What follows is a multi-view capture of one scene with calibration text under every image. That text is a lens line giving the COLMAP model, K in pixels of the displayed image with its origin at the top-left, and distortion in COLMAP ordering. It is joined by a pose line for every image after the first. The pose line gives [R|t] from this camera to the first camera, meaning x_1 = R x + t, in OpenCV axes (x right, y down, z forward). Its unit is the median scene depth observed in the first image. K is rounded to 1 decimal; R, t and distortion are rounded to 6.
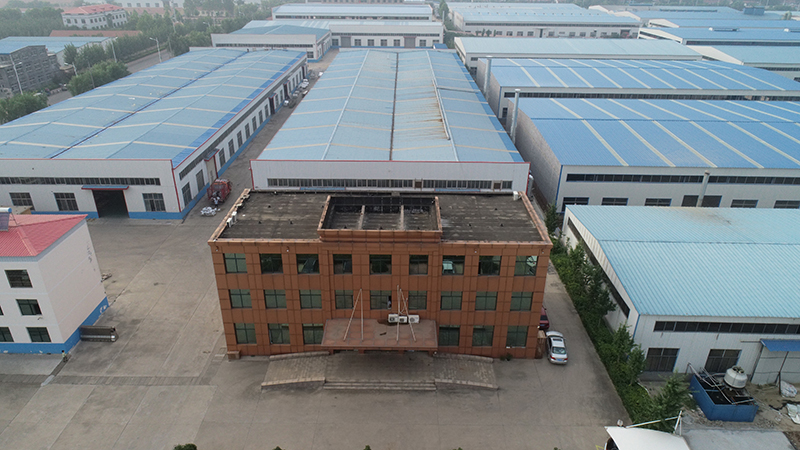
lens RADIAL K [[537.1, 0, 400.4], [0, 537.1, 231.6], [0, 0, 1]] dist [0.000031, -0.003789]
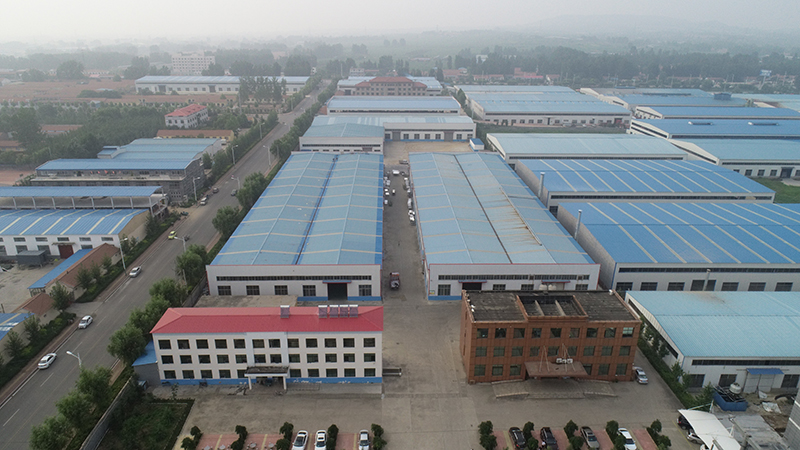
lens RADIAL K [[537.1, 0, 398.5], [0, 537.1, 226.5], [0, 0, 1]] dist [0.000031, -0.003789]
pose [[0.999639, -0.009608, 0.025111, -0.591257], [0.012065, 0.994956, -0.099588, -0.123978], [-0.024027, 0.099855, 0.994712, -0.892268]]
